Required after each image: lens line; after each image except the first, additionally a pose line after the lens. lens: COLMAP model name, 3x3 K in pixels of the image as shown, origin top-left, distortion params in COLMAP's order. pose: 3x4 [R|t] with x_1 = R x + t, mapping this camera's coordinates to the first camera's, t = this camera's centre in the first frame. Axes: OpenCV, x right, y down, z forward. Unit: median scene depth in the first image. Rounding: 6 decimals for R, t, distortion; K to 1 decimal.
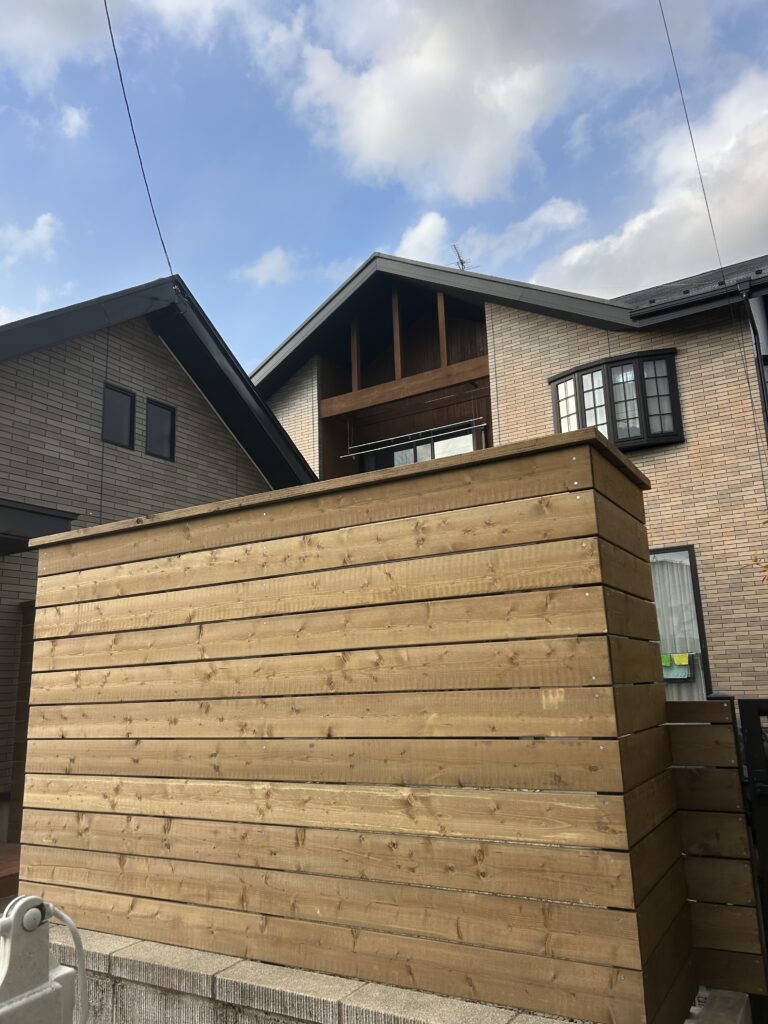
lens RADIAL K [[773.6, 0, 381.9], [0, 773.6, 512.3], [0, 0, 1]] dist [0.039085, -0.037743]
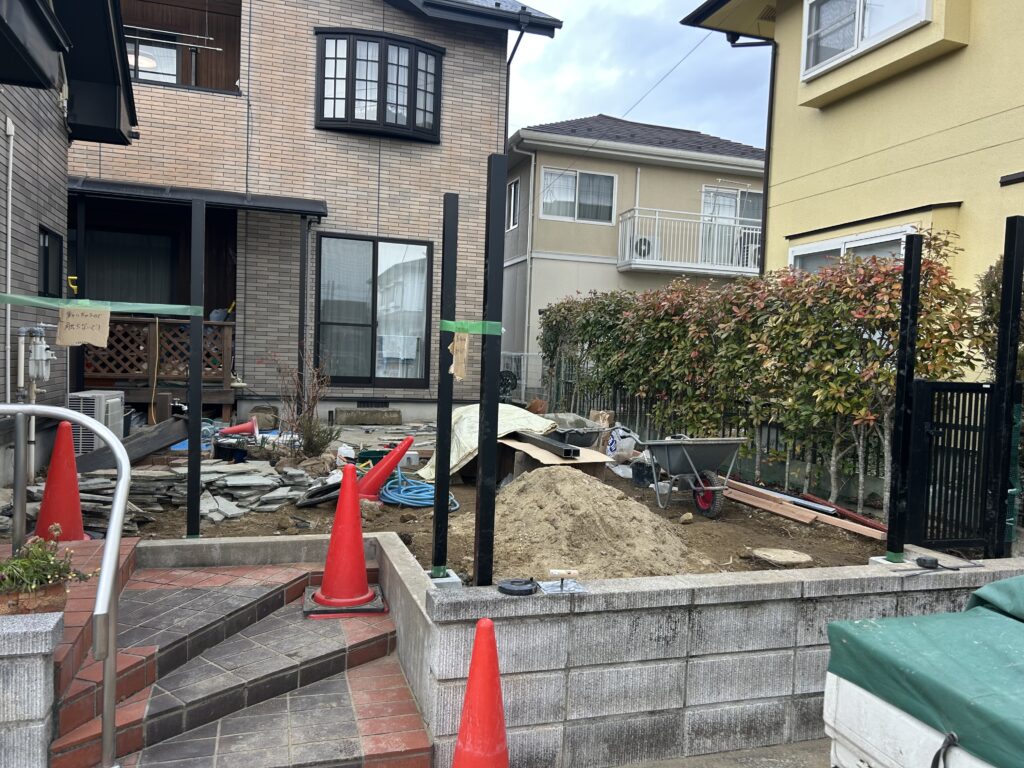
lens RADIAL K [[773.6, 0, 520.7], [0, 773.6, 396.5], [0, 0, 1]] dist [0.039085, -0.037743]
pose [[0.650411, 0.025492, 0.759154, -0.336104], [-0.222497, 0.961992, 0.158323, 0.048930], [-0.726264, -0.271885, 0.631363, 0.143101]]
